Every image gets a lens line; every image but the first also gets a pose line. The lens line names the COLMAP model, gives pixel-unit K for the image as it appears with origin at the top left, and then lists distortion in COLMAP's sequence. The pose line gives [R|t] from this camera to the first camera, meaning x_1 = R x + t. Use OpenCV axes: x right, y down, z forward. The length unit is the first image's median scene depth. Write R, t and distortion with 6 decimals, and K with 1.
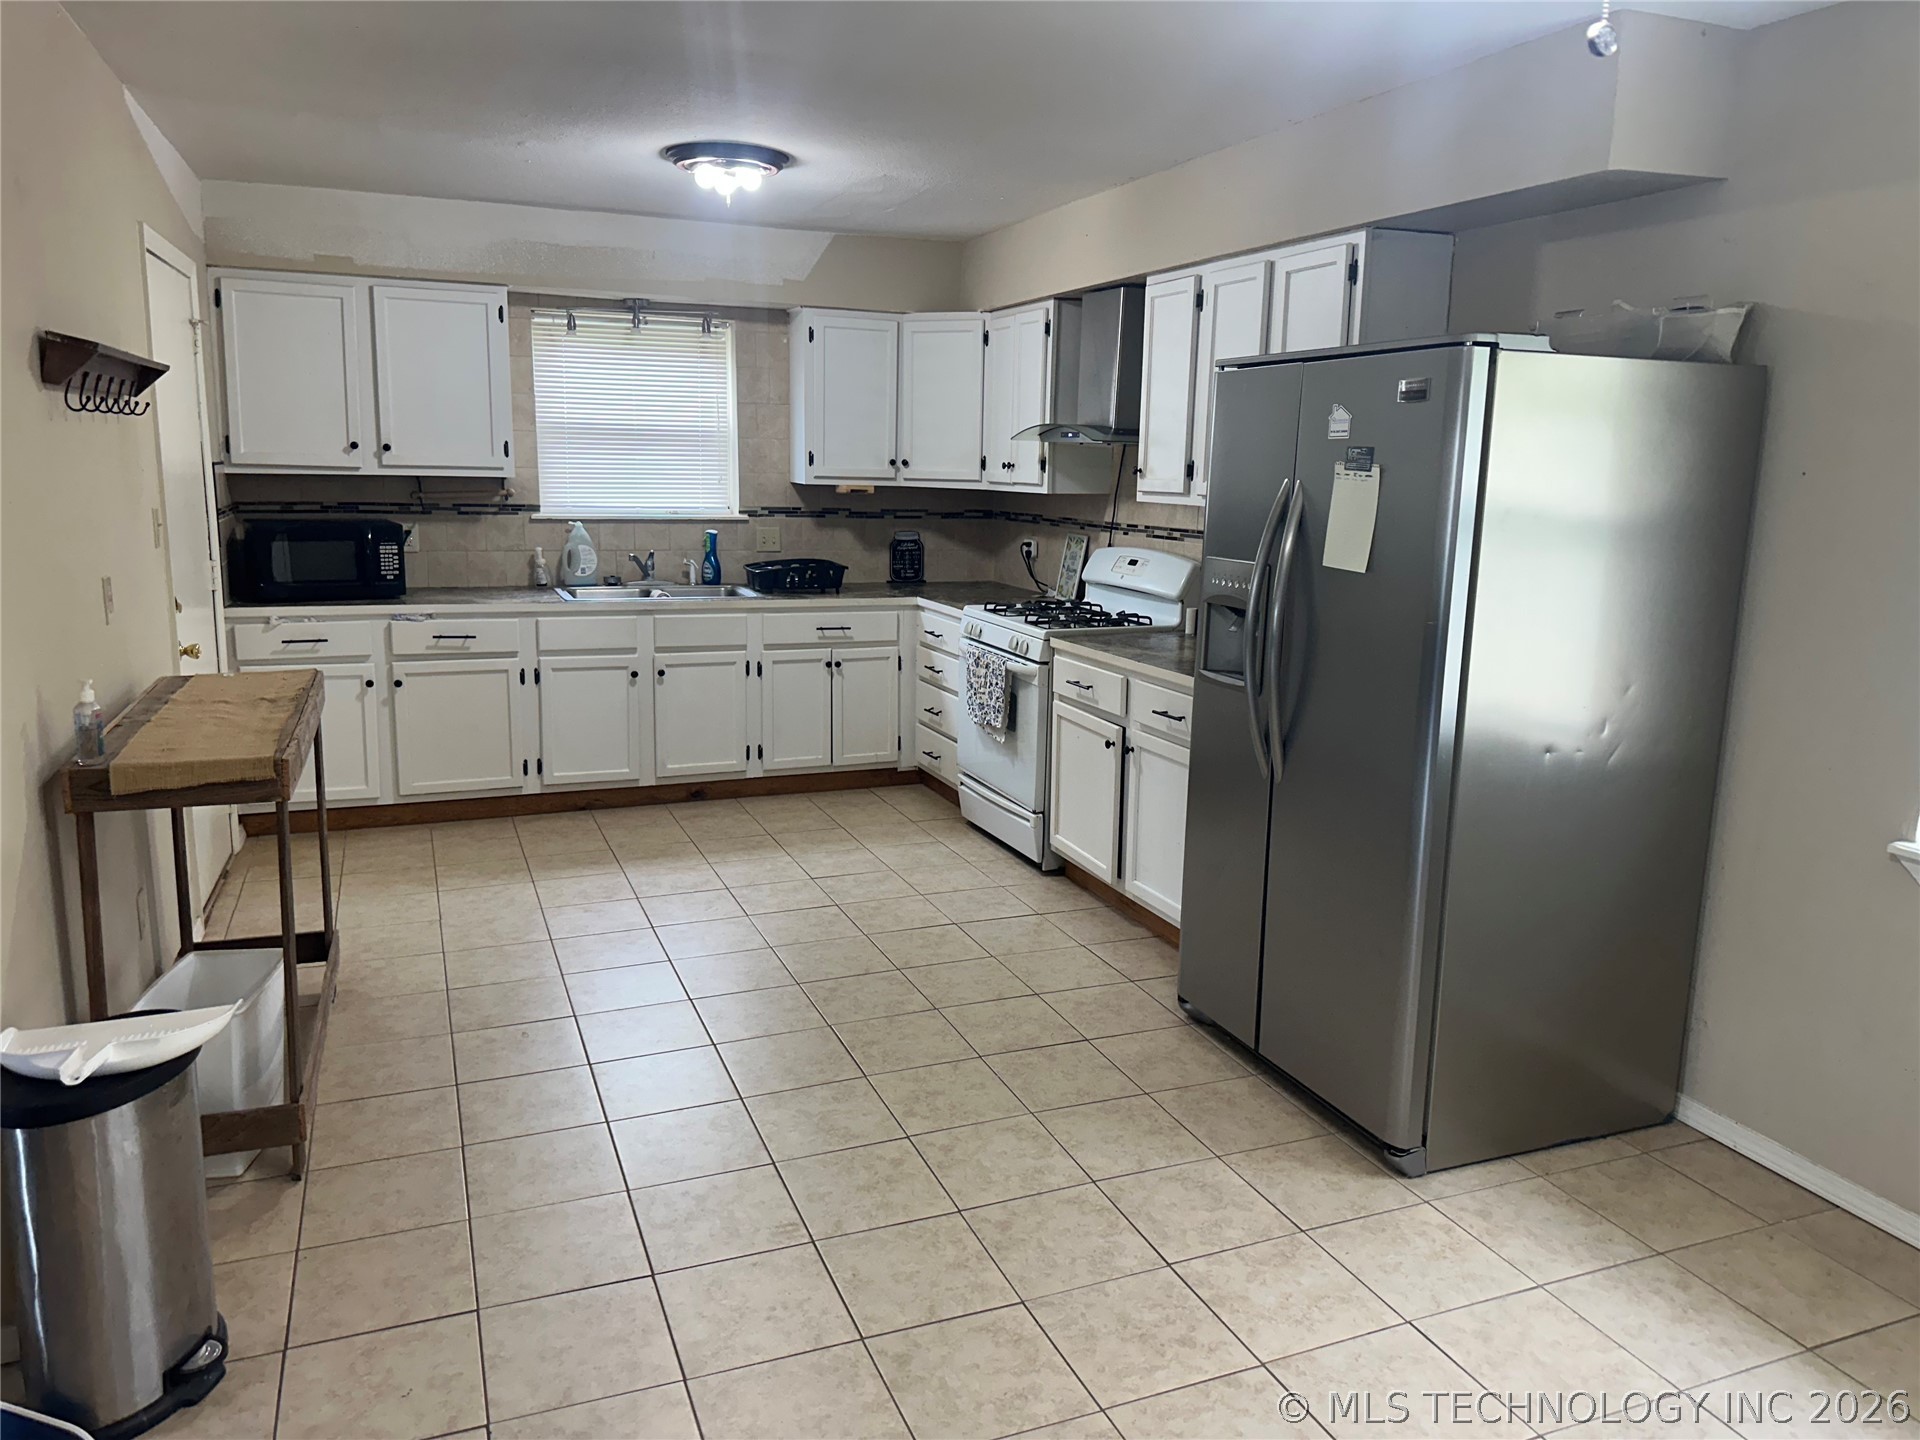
lens RADIAL K [[1334.7, 0, 950.9], [0, 1334.7, 702.0], [0, 0, 1]] dist [0.172866, -0.333216]
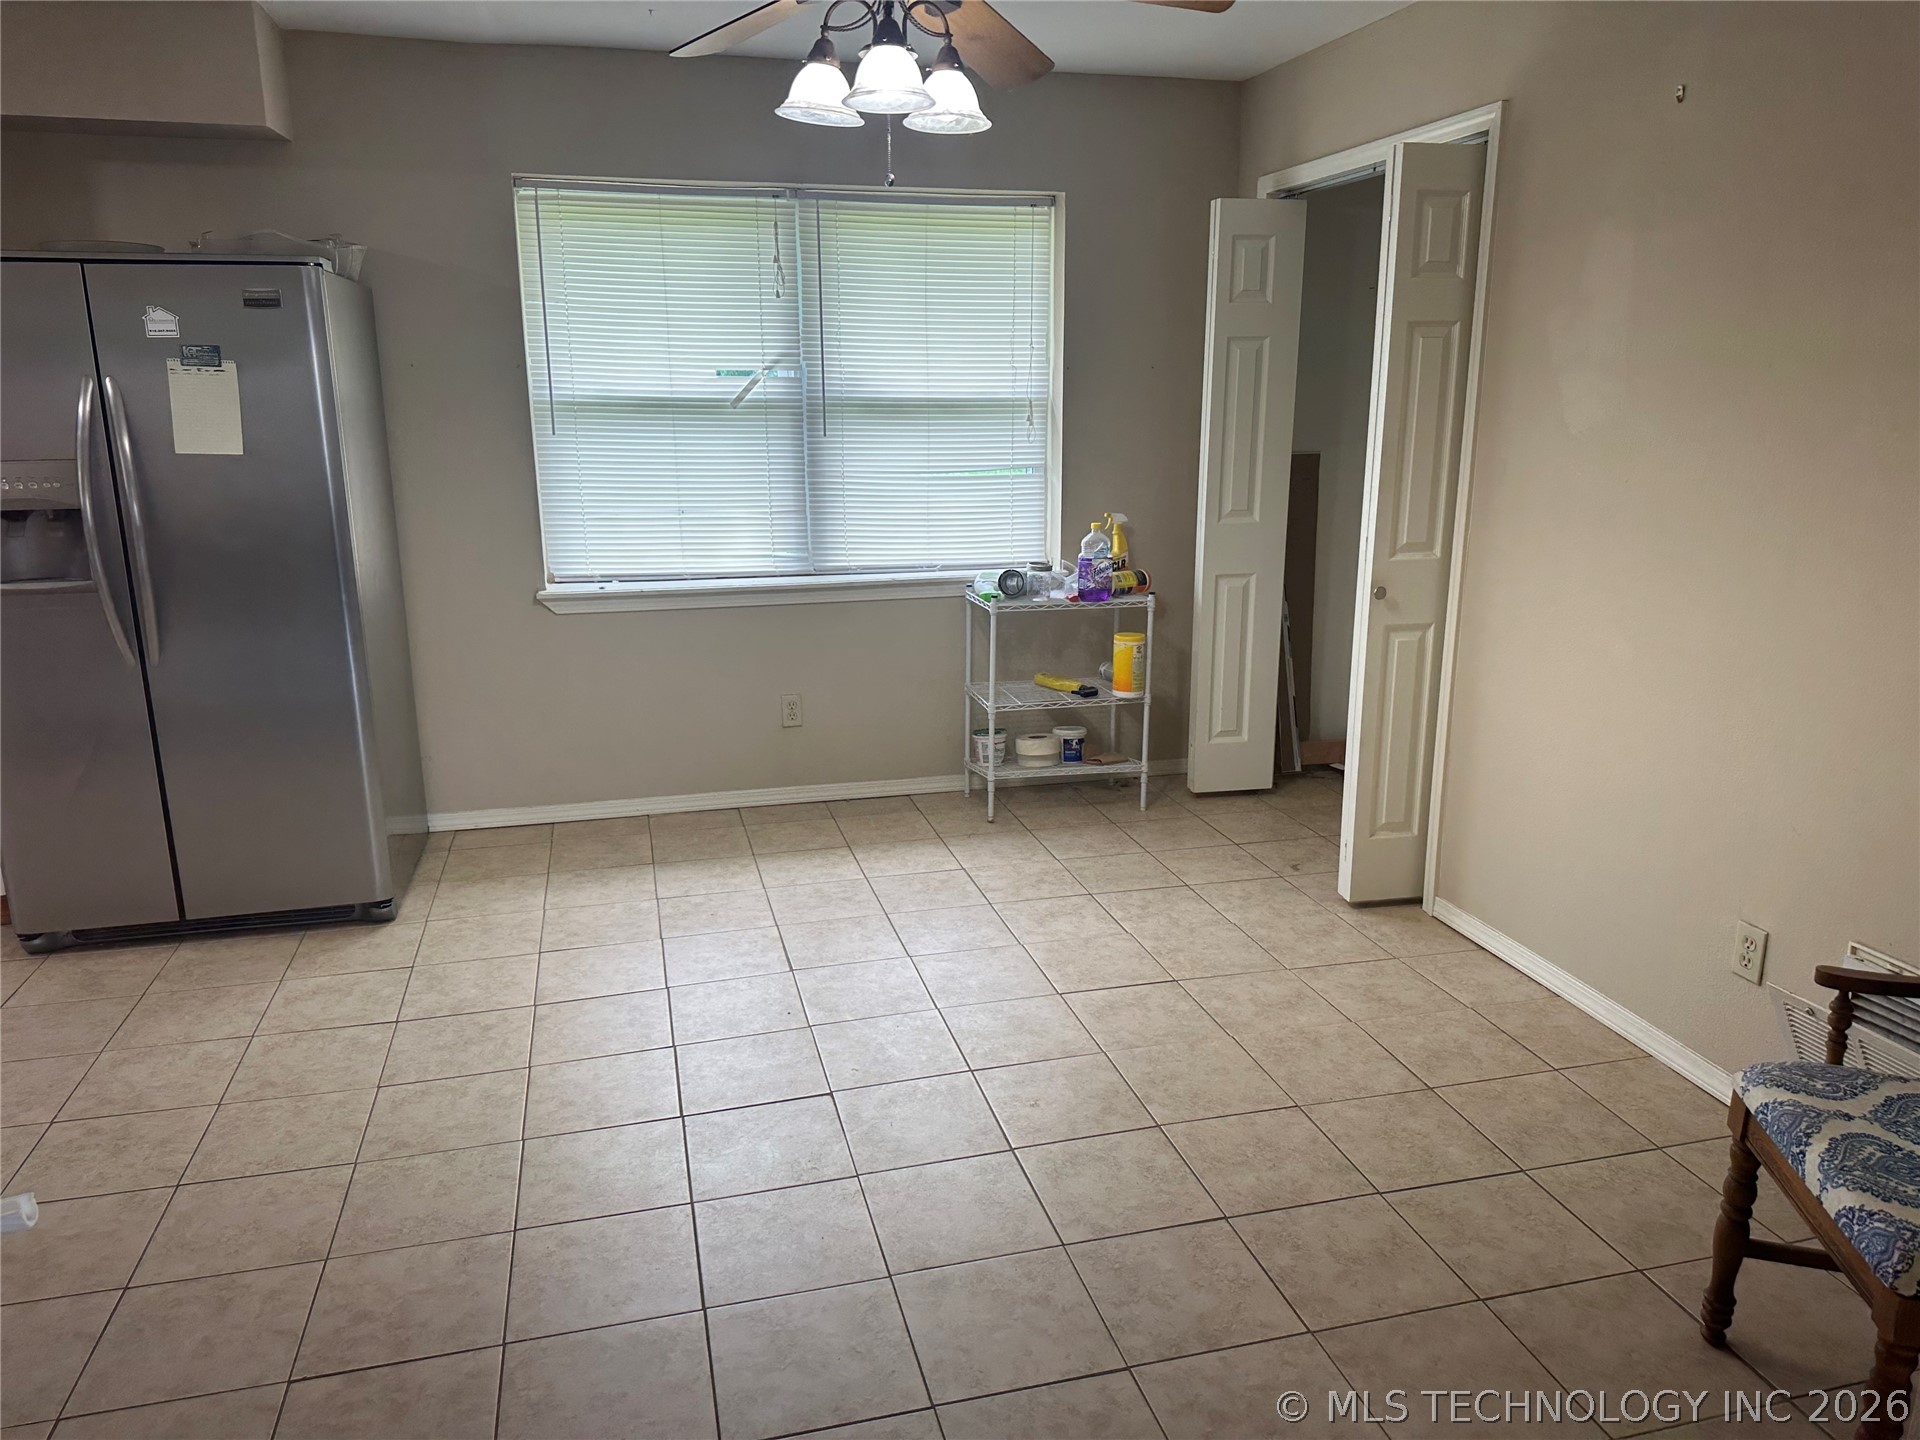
lens RADIAL K [[1345.4, 0, 966.2], [0, 1345.4, 706.2], [0, 0, 1]] dist [0.139764, -0.218433]
pose [[0.119091, -0.249687, 0.960975, -0.449742], [0.183266, 0.956761, 0.225881, -0.022524], [-0.975823, 0.149214, 0.159701, 0.129078]]
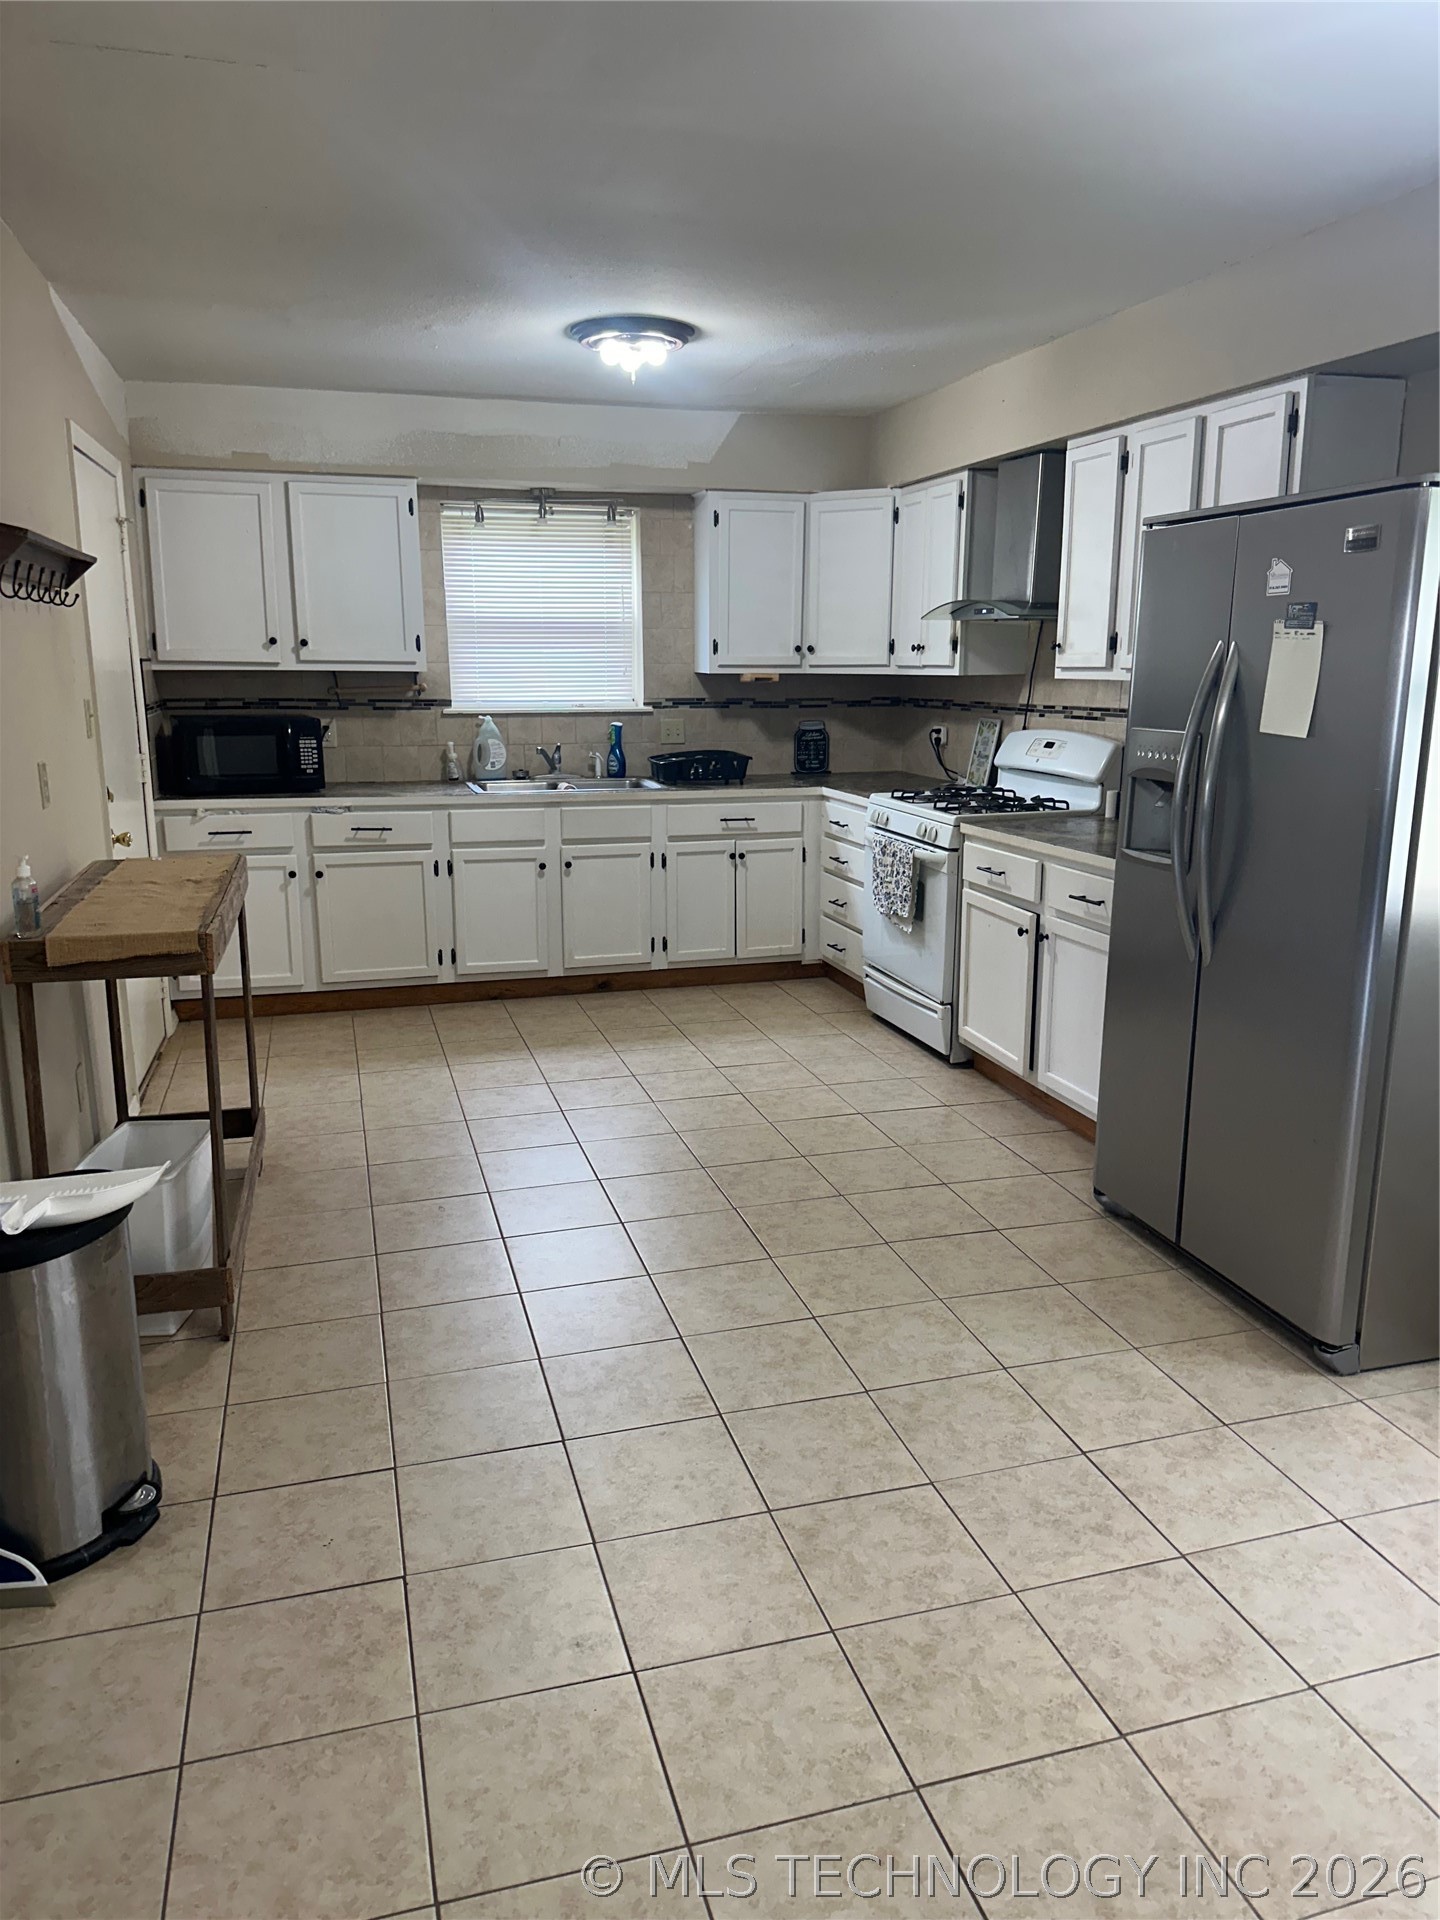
lens RADIAL K [[1334.7, 0, 720.0], [0, 1334.7, 960.0], [0, 0, 1]] dist [0.172866, -0.333216]
pose [[0.994946, 0.003031, -0.100367, -0.000933], [0.000938, 0.999220, 0.039480, 0.011104], [0.100408, -0.039375, 0.994167, 0.009704]]
